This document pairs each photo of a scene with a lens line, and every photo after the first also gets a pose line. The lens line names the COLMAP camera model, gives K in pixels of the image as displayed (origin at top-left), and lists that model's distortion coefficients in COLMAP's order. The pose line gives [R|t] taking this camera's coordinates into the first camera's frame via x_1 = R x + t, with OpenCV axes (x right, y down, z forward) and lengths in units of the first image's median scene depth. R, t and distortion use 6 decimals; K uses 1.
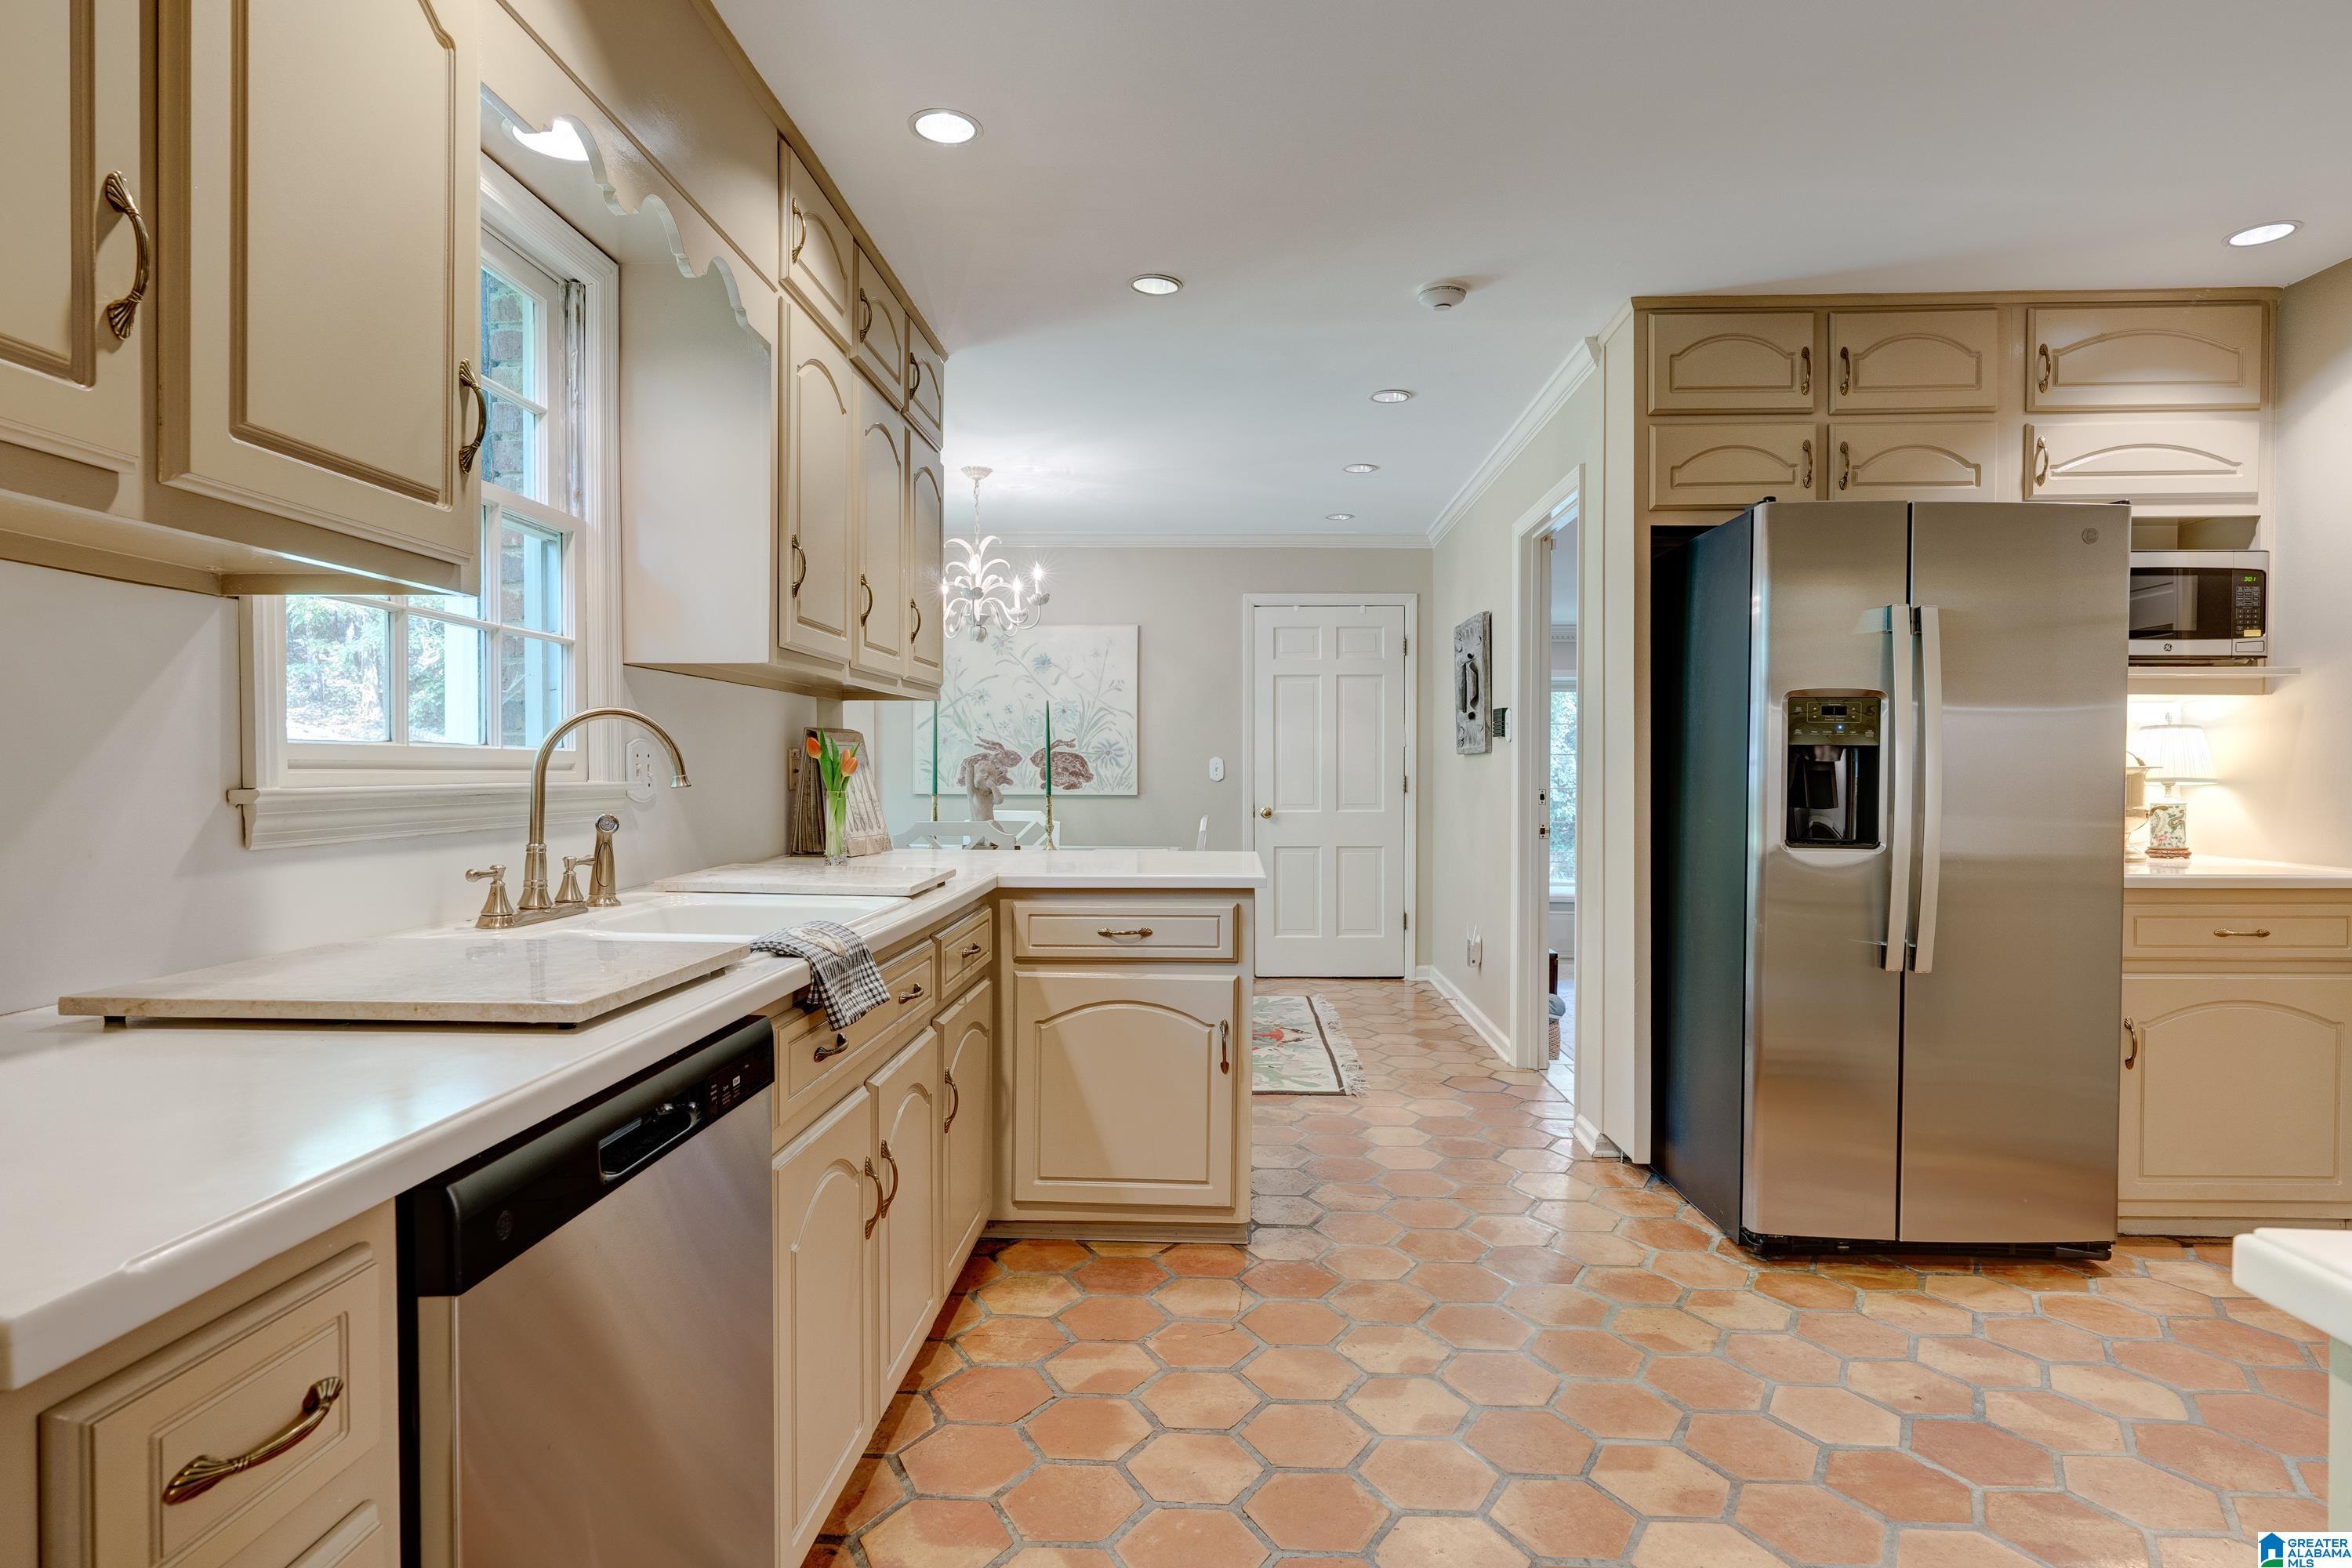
lens RADIAL K [[1253.1, 0, 1176.0], [0, 1253.1, 784.0], [0, 0, 1]] dist [-0.002111, -0.000312]
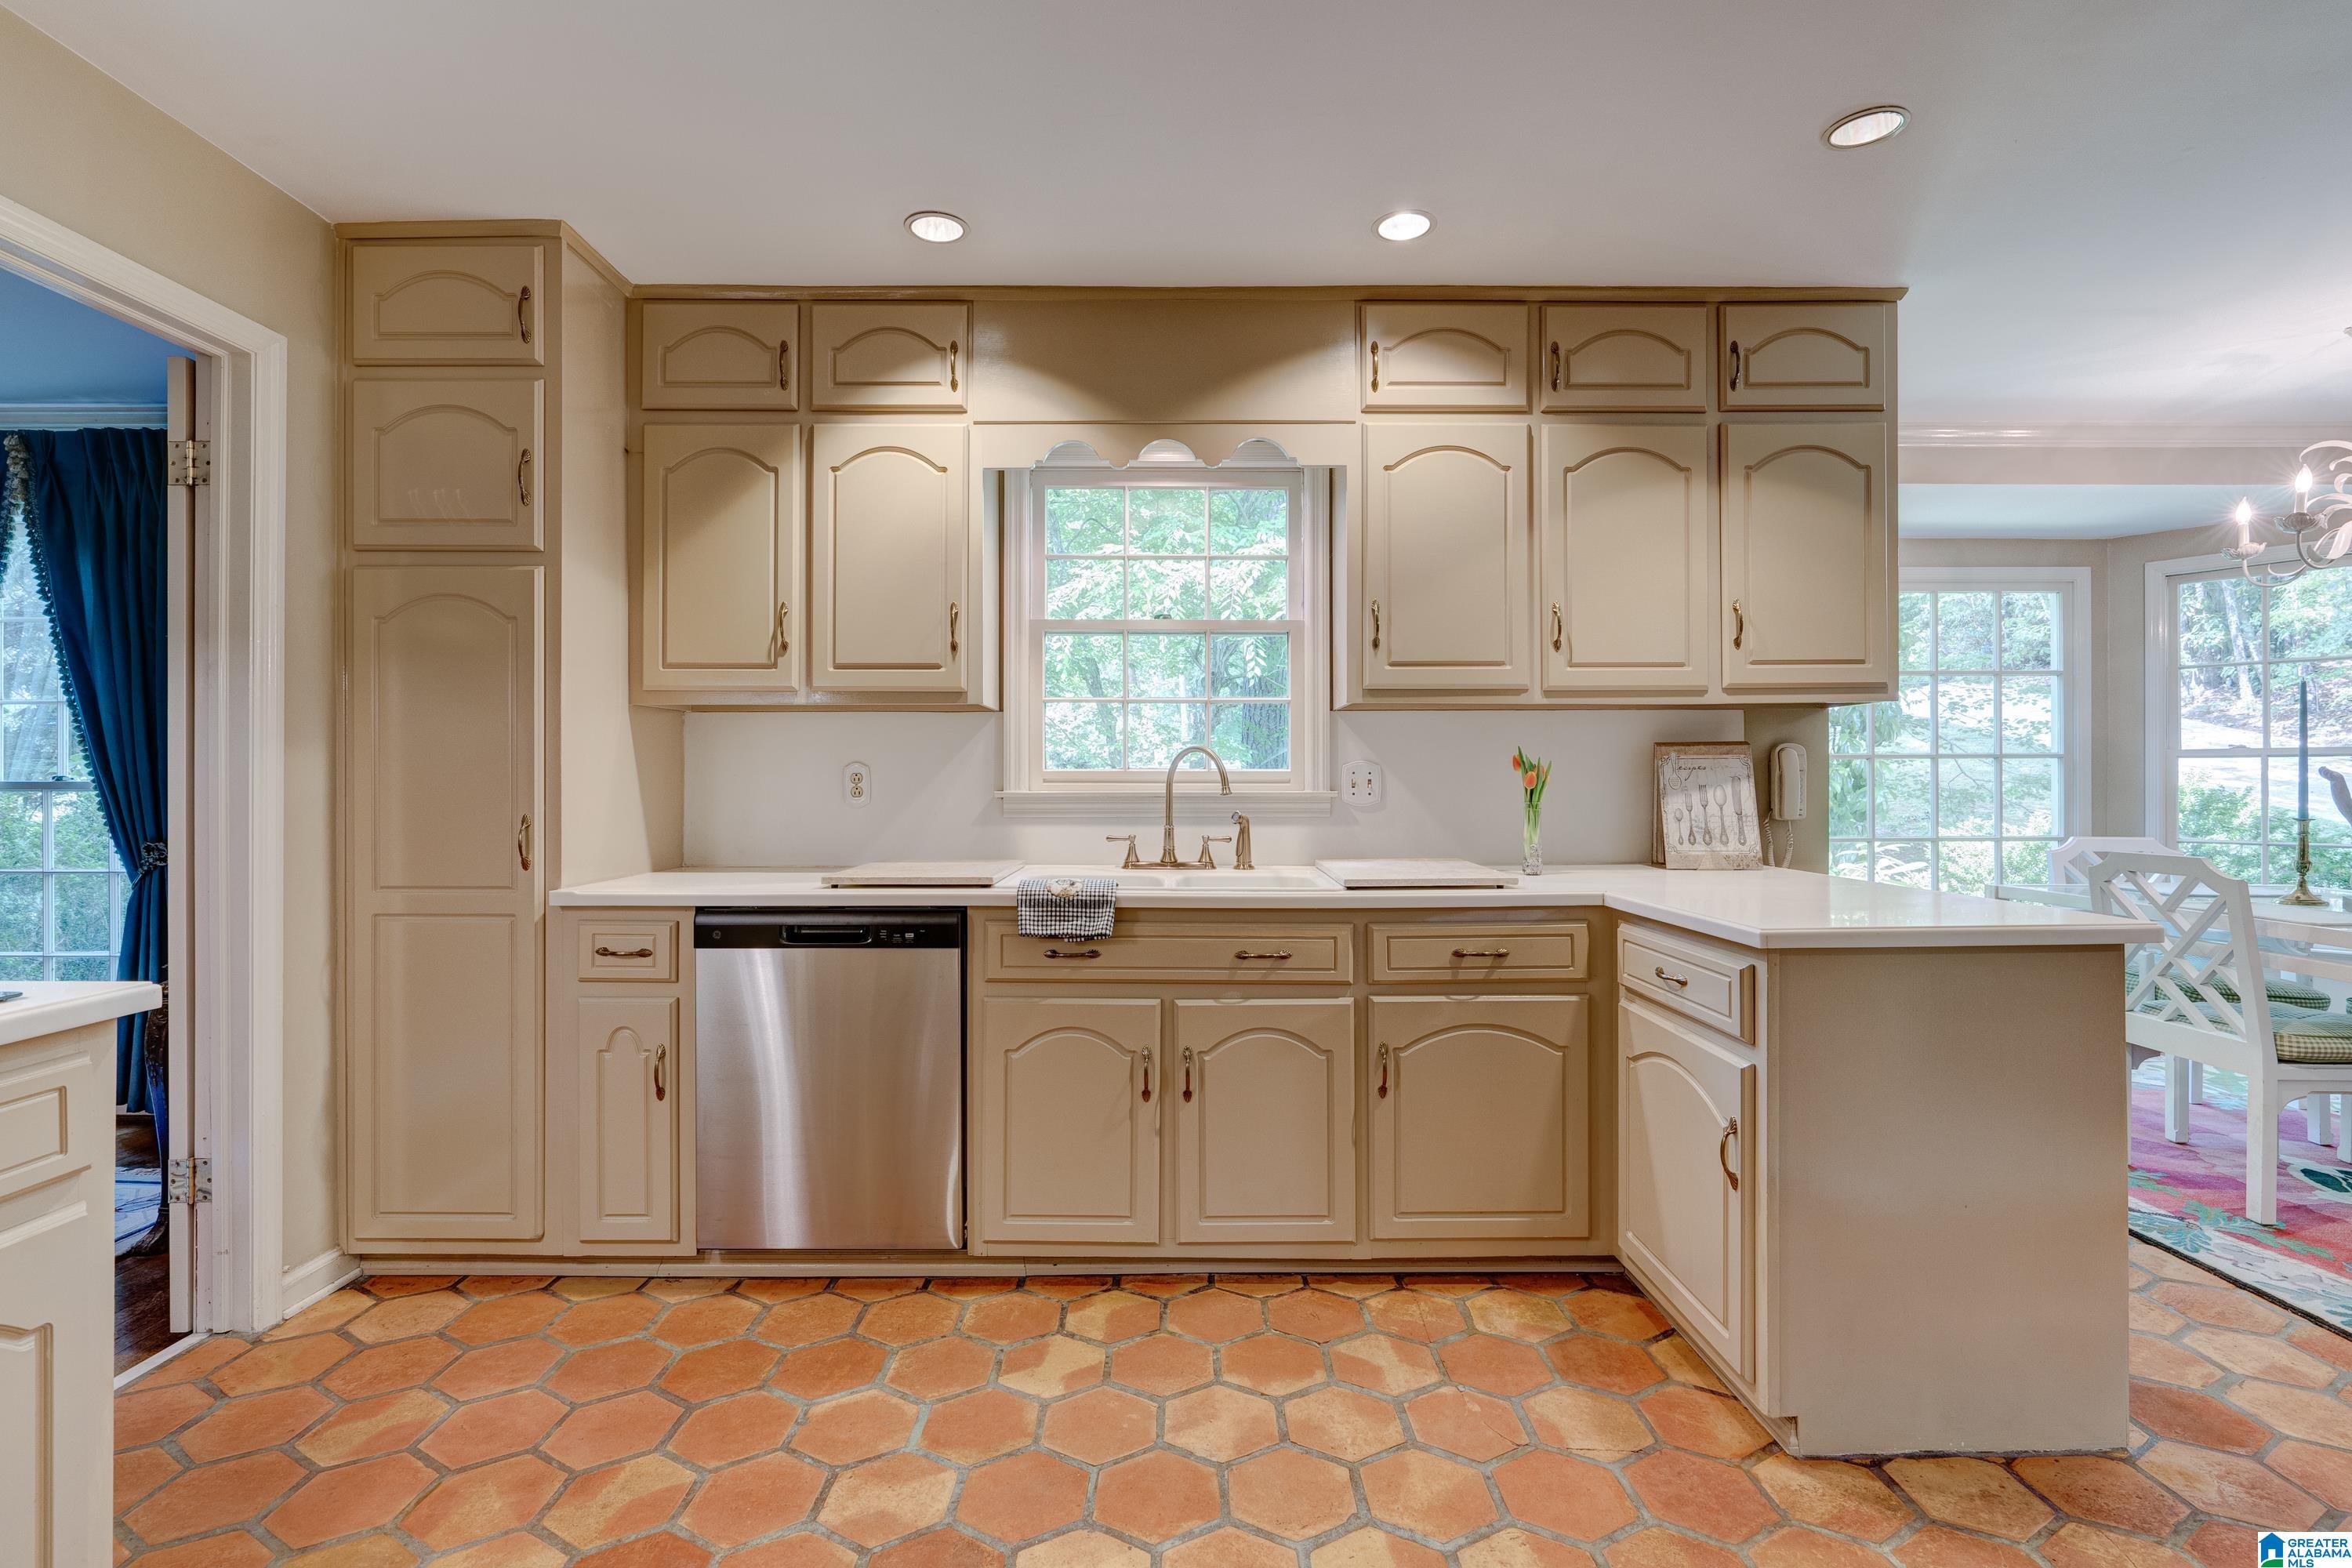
lens RADIAL K [[1066.0, 0, 1185.1], [0, 1066.0, 772.5], [0, 0, 1]] dist [-0.000978, -0.000084]
pose [[0.051705, -0.005037, -0.998650, 0.507719], [-0.013436, 0.999893, -0.005739, -0.009474], [0.998572, 0.013715, 0.051632, 0.488942]]
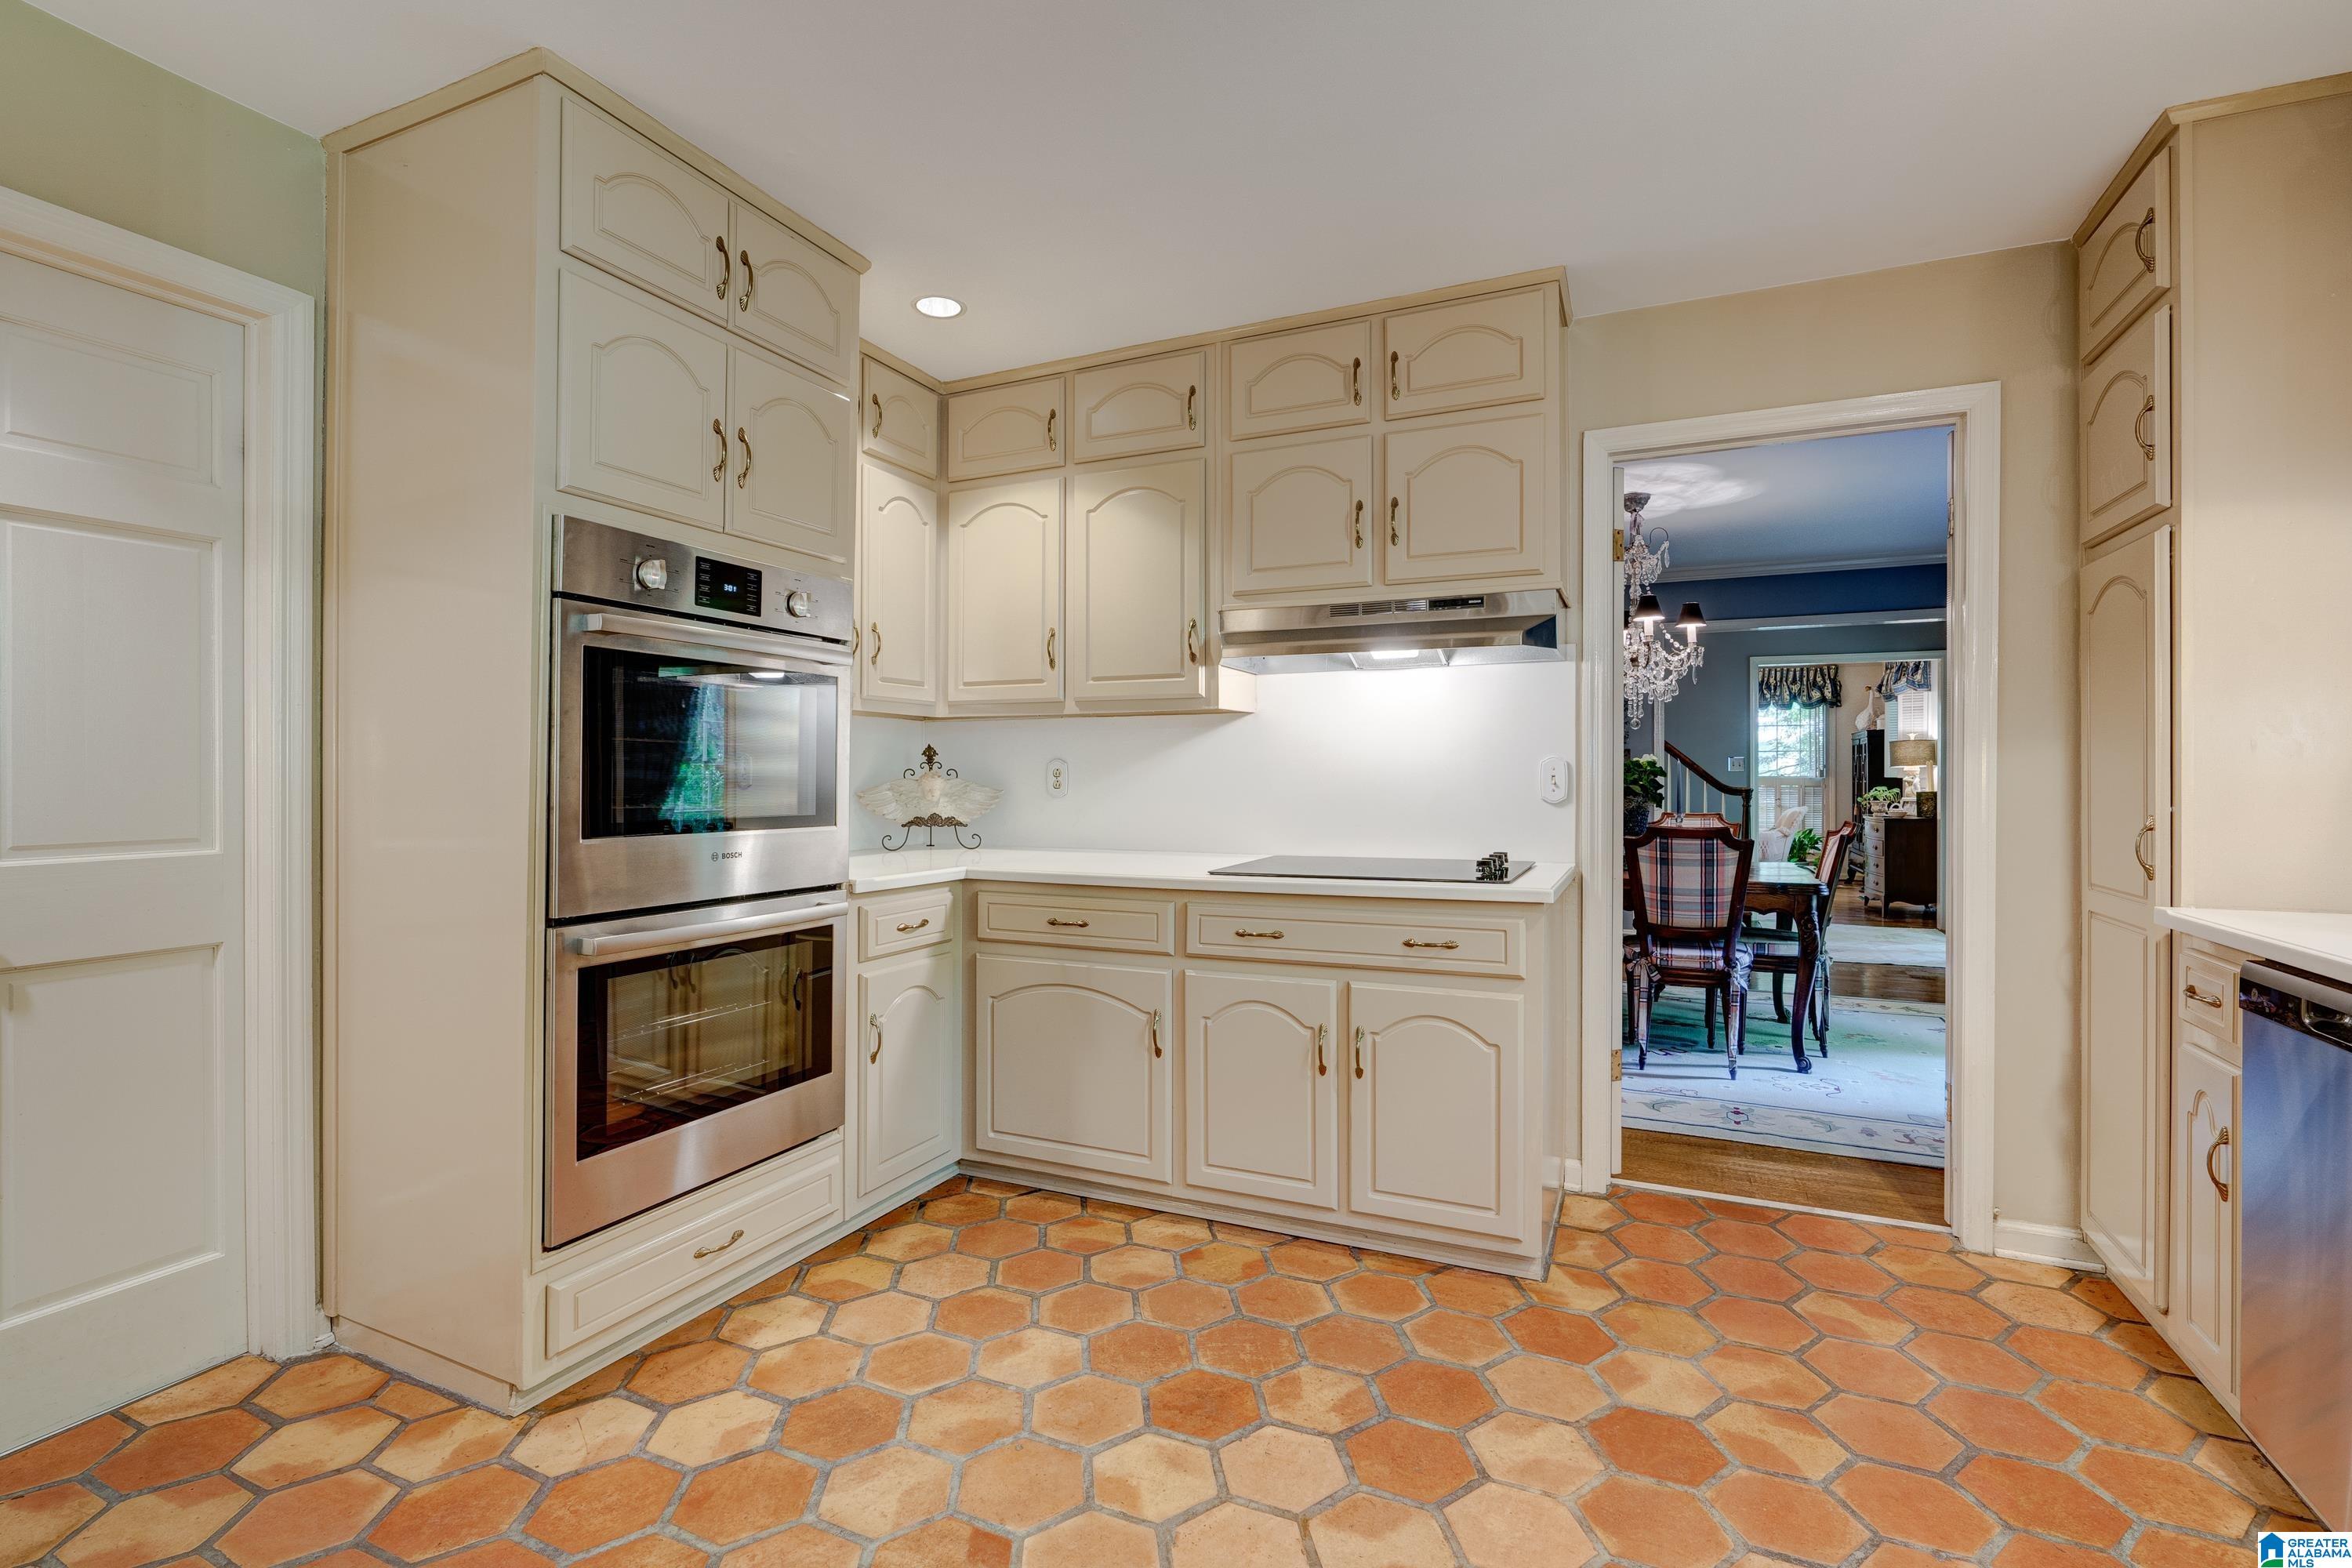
lens RADIAL K [[1070.7, 0, 1181.2], [0, 1070.7, 784.6], [0, 0, 1]] dist [-0.000750, -0.000137]
pose [[-0.928002, -0.006937, 0.372509, 0.117399], [0.001642, 0.999741, 0.022708, -0.012265], [-0.372570, 0.021685, -0.927751, 0.824619]]
